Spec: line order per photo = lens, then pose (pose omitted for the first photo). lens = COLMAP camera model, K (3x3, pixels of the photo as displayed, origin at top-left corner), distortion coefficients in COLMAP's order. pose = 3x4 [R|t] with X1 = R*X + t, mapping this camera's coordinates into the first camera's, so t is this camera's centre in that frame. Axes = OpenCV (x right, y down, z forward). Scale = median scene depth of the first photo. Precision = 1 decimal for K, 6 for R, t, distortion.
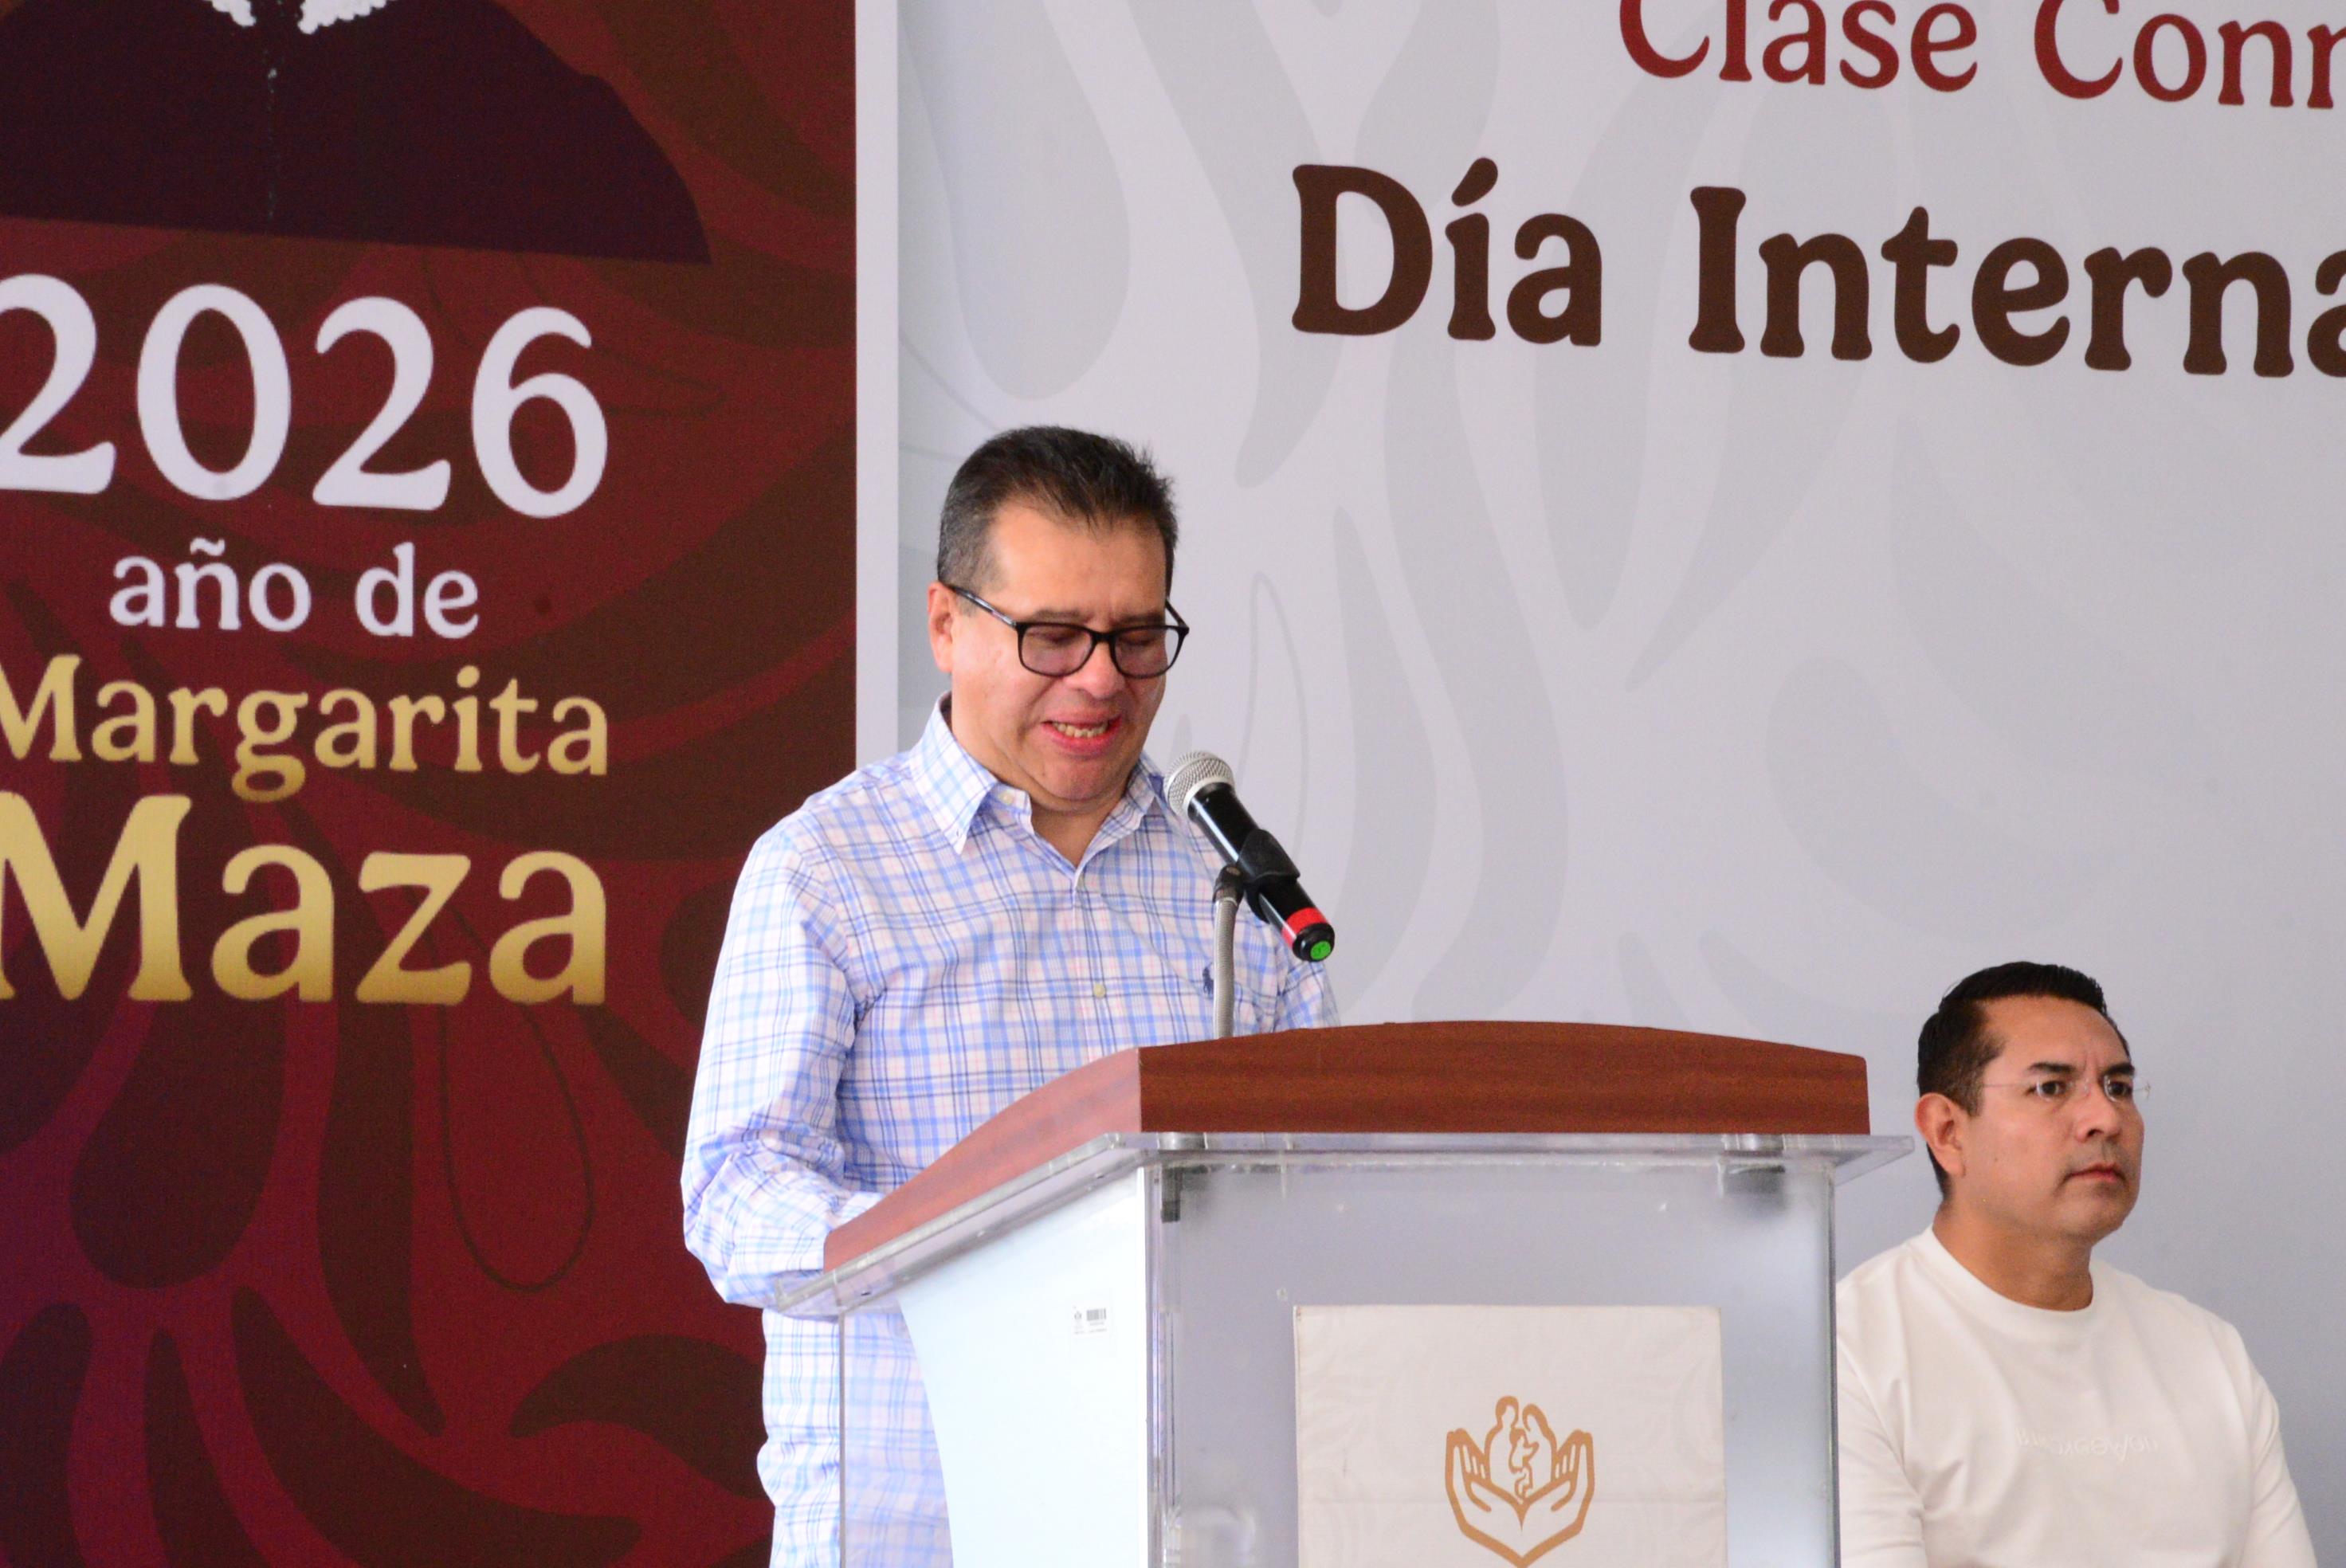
lens RADIAL K [[9991.6, 0, 1134.3], [0, 9991.6, 826.7], [0, 0, 1]] dist [1.651442, 0.000000]
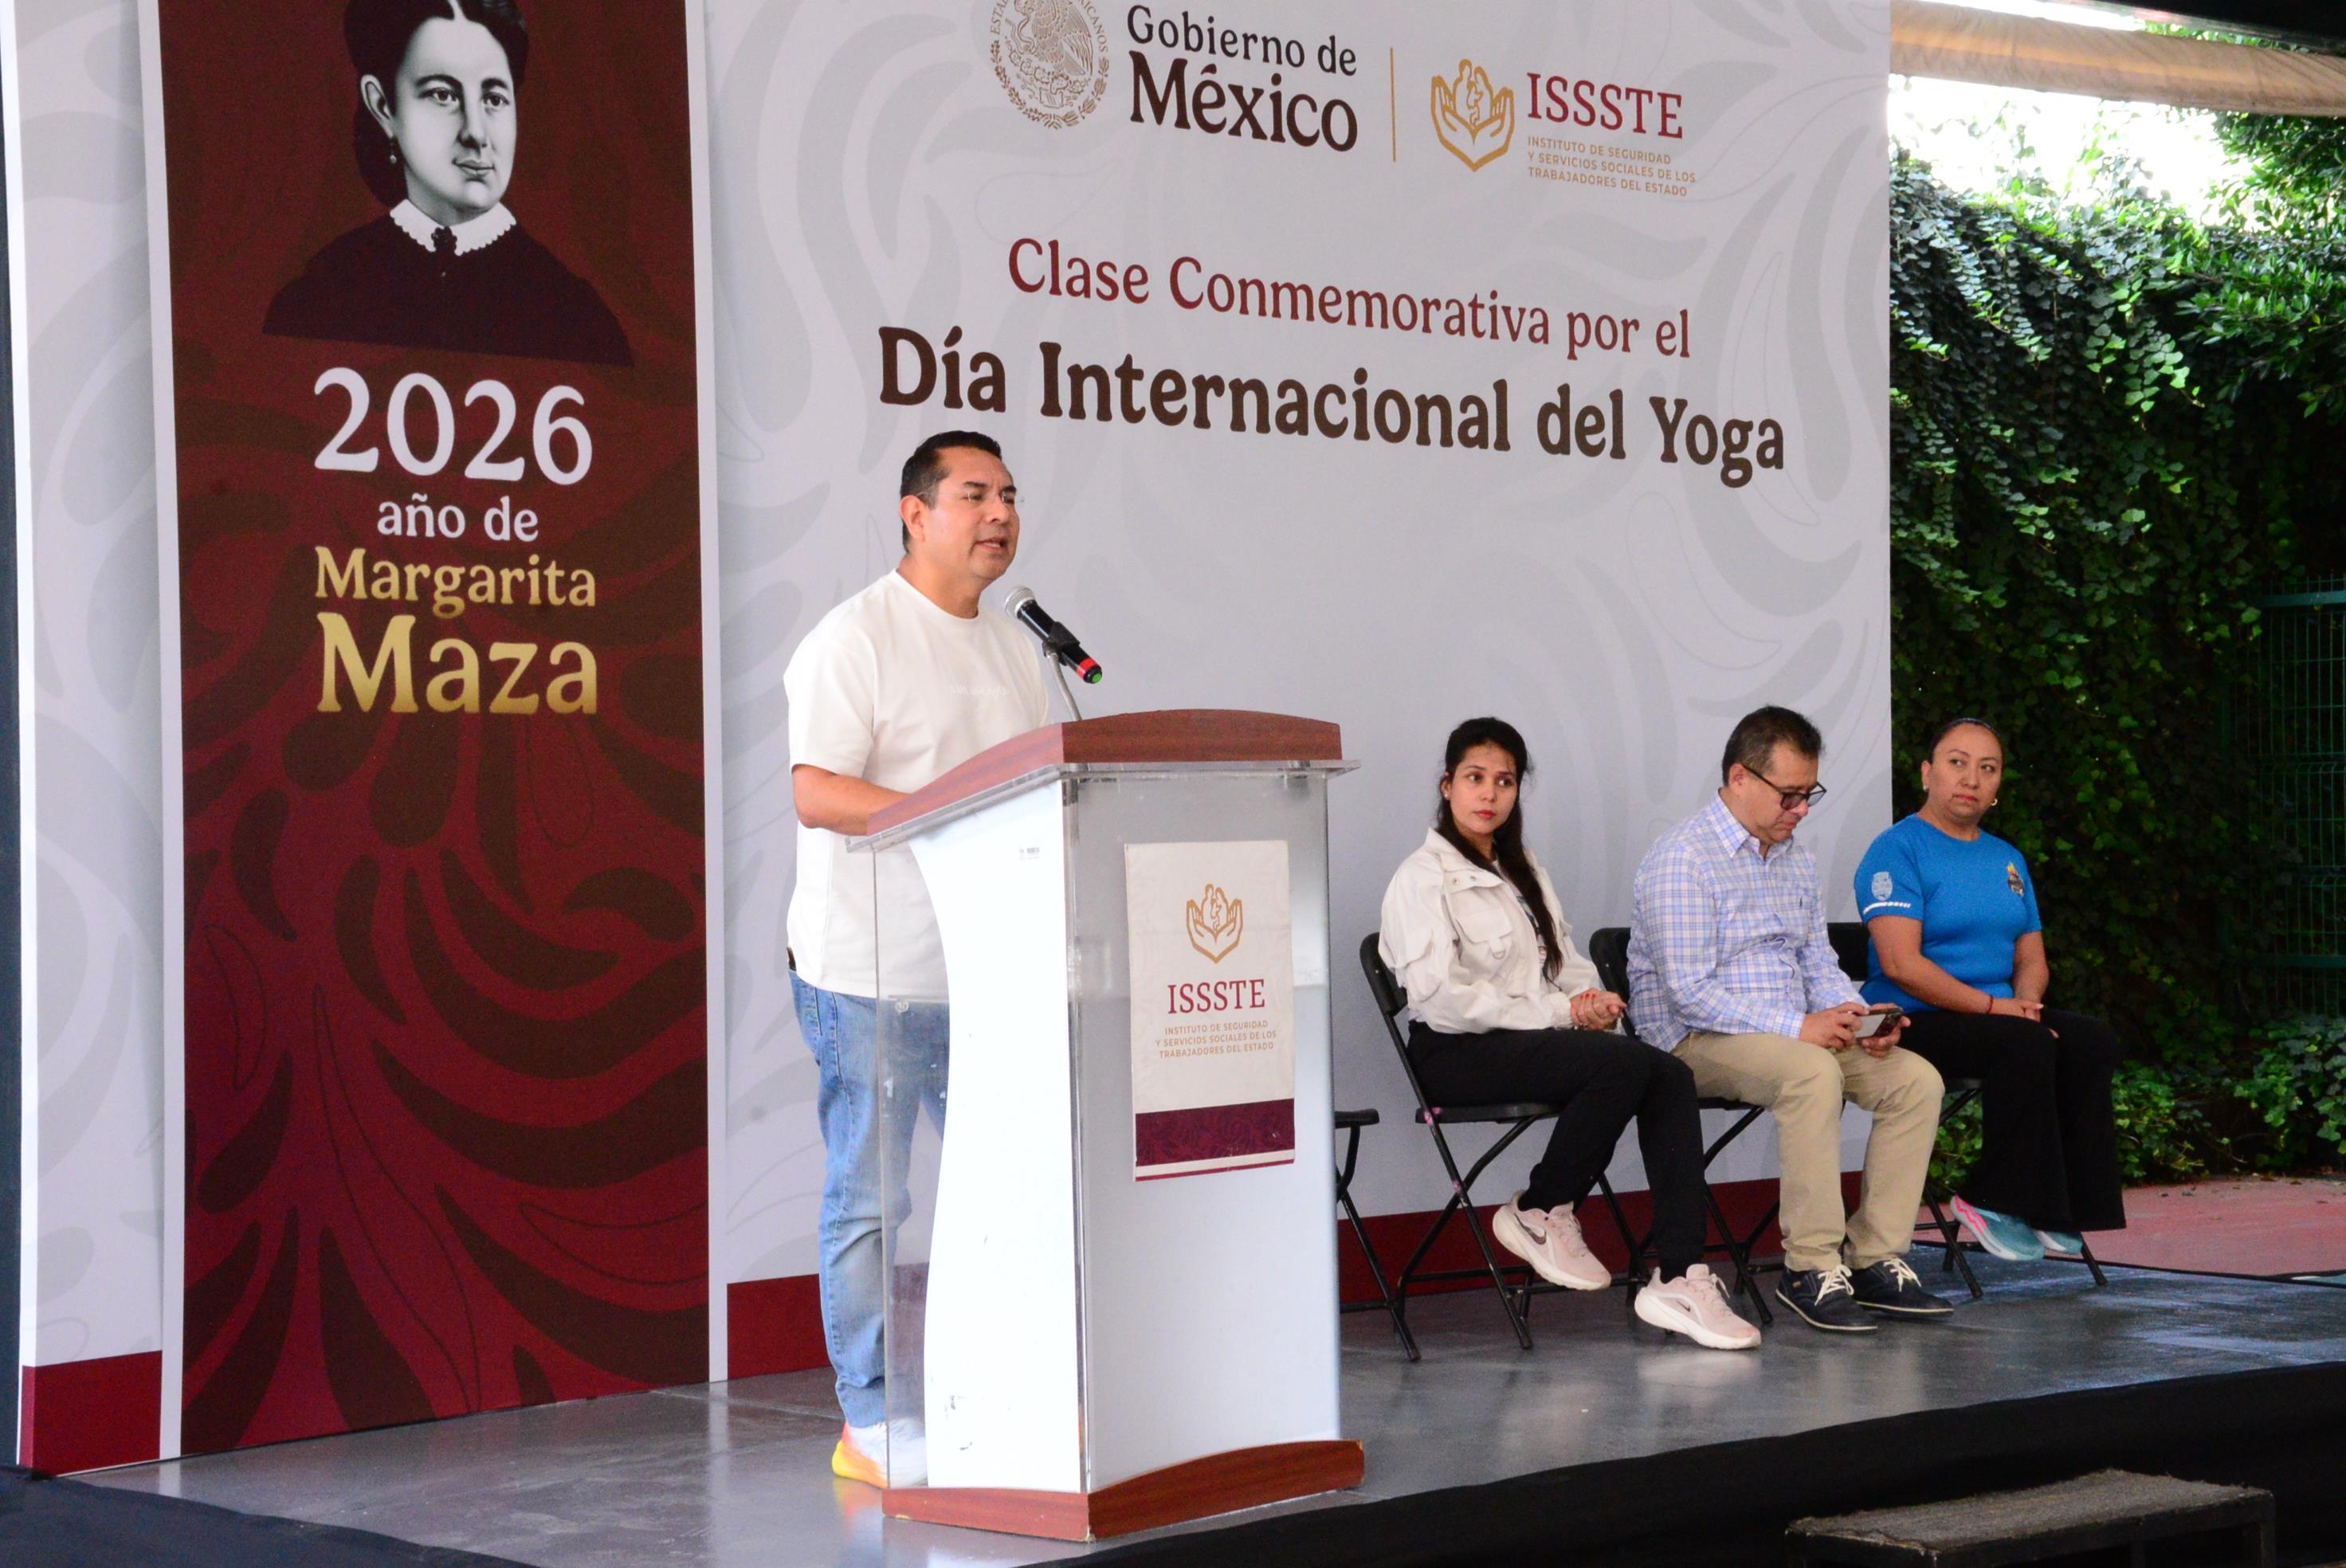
lens RADIAL K [[3990.9, 0, 1171.0], [0, 3990.9, 844.2], [0, 0, 1]] dist [0.218307, 0.000000]
pose [[0.970690, -0.020175, 0.239488, -0.140054], [0.009237, 0.998866, 0.046707, 0.006745], [-0.240159, -0.043126, 0.969775, 0.142962]]
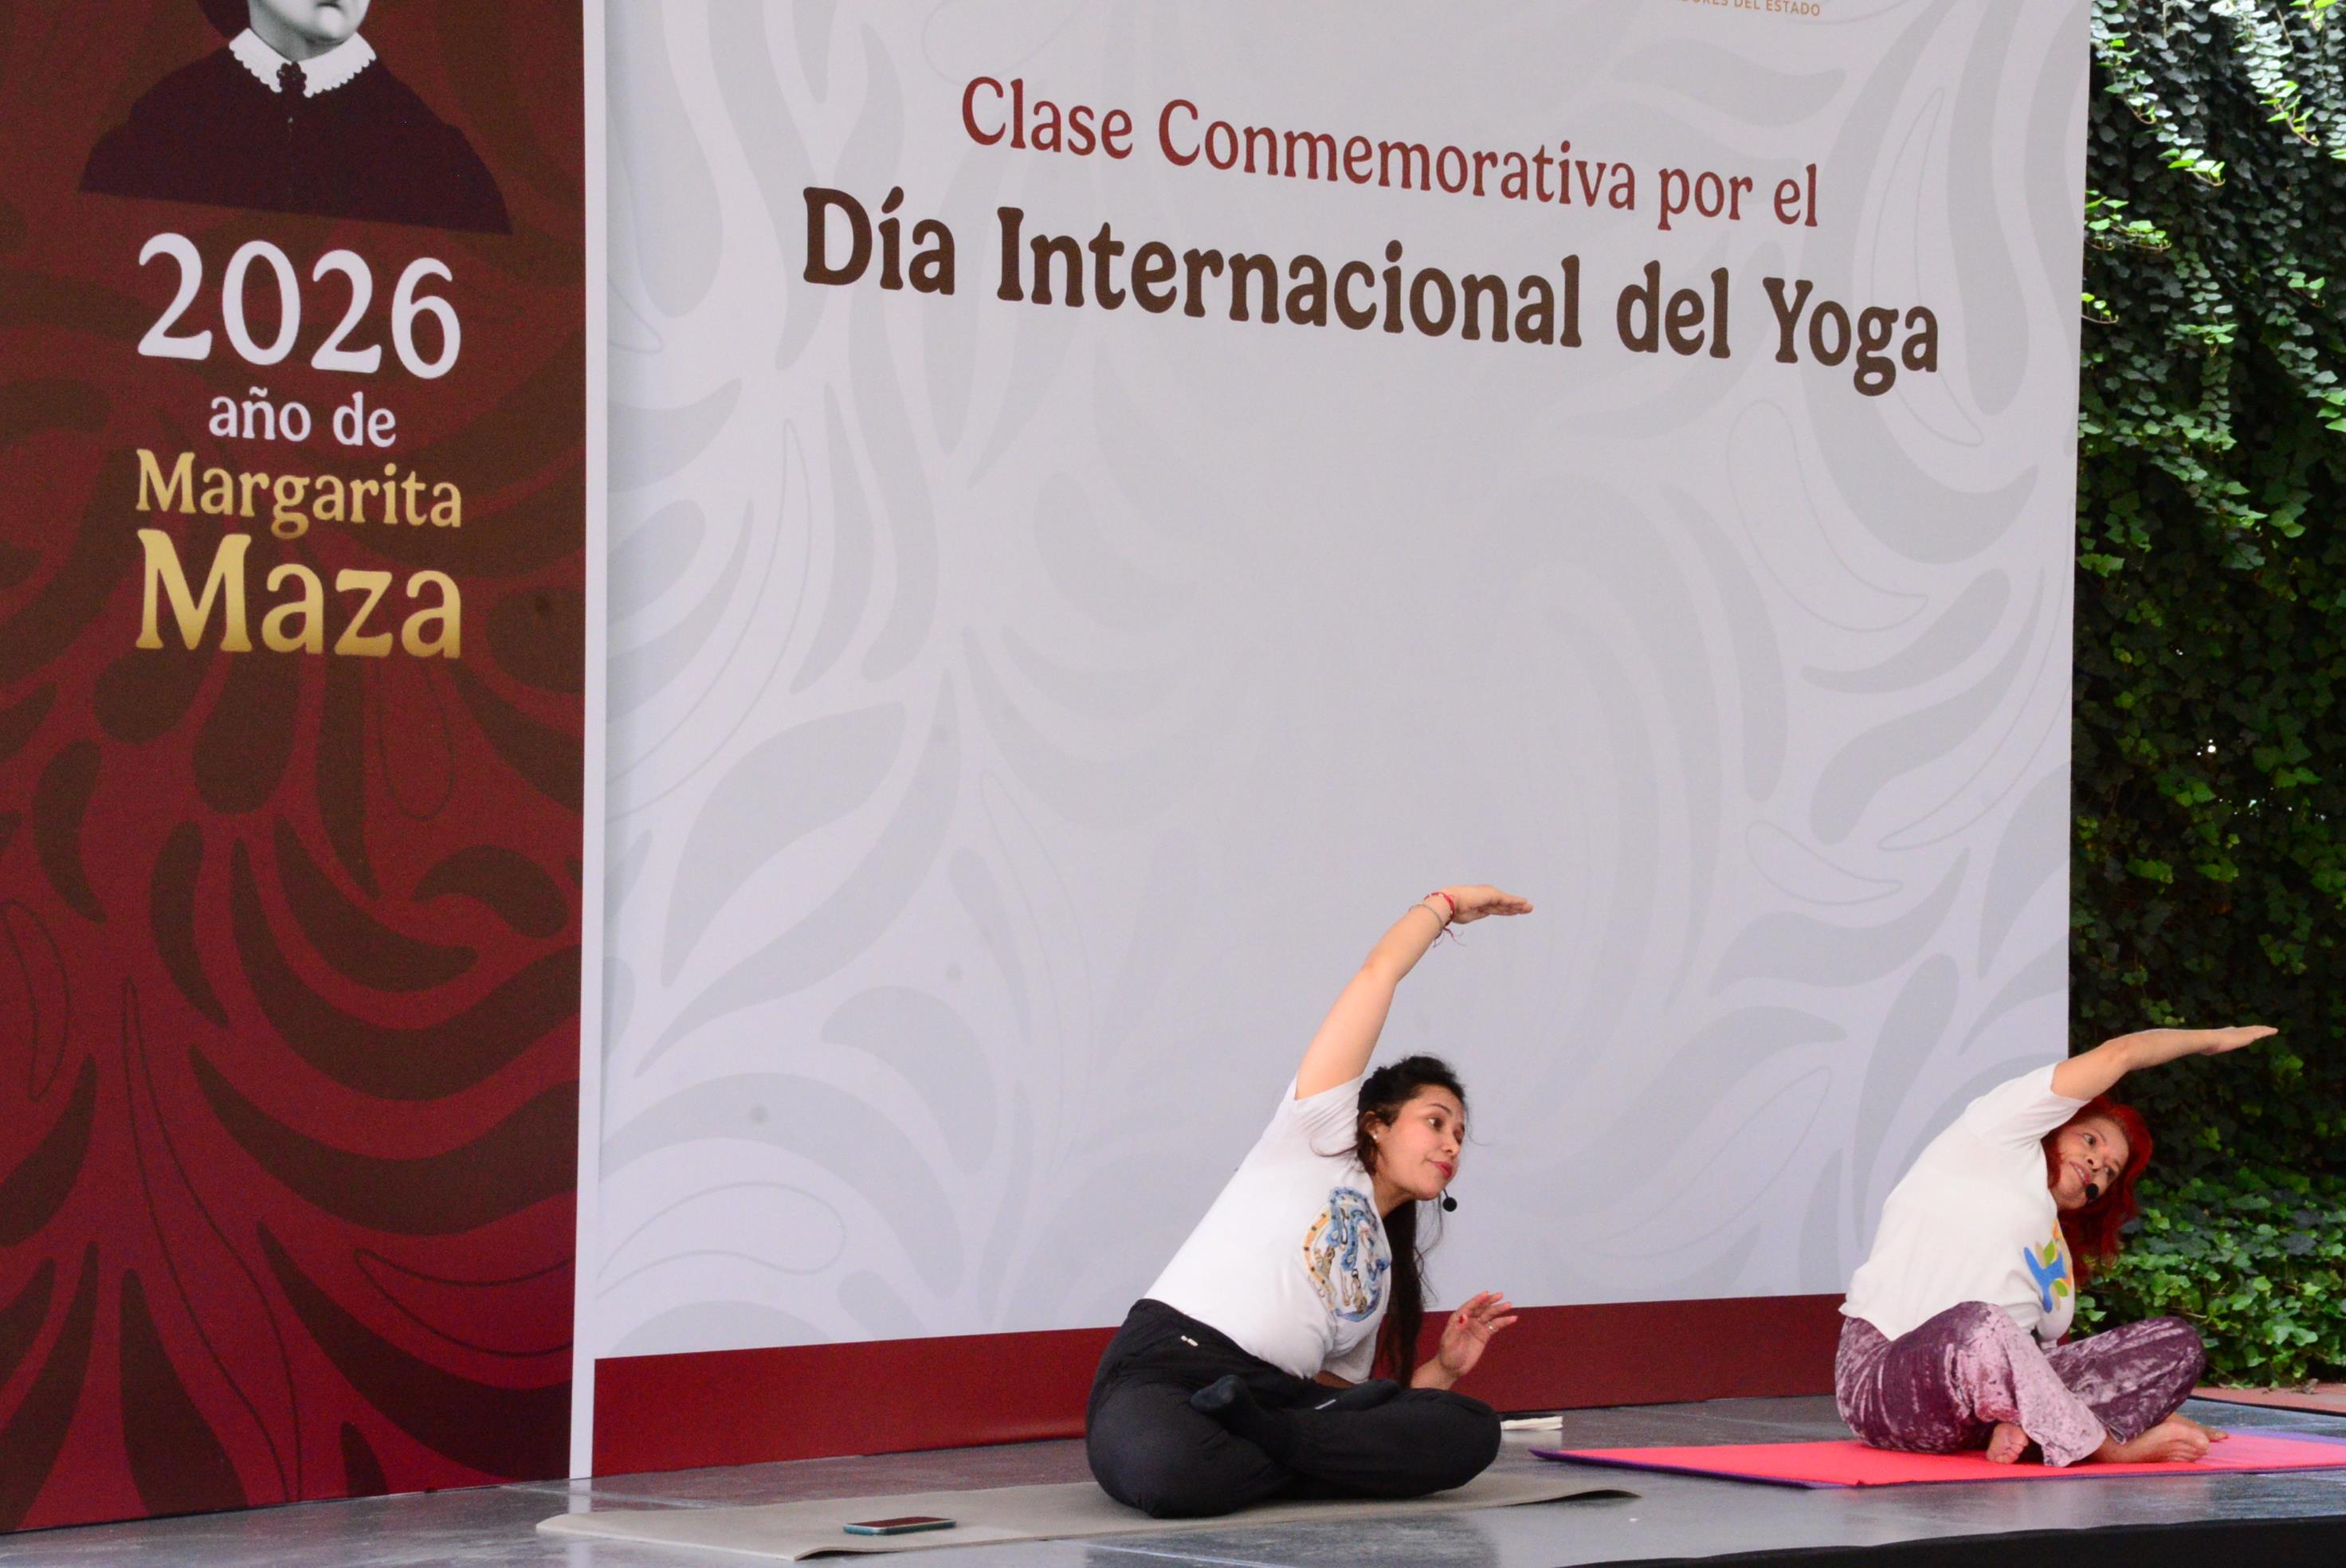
lens RADIAL K [[6728.3, 0, 1245.5], [0, 6728.3, 874.5], [0, 0, 1]] dist [0.727218, 0.000000]
pose [[0.962942, 0.002601, 0.269696, -0.242945], [-0.016067, 0.998731, 0.047732, -0.003538], [-0.269230, -0.050296, 0.961762, -0.184828]]
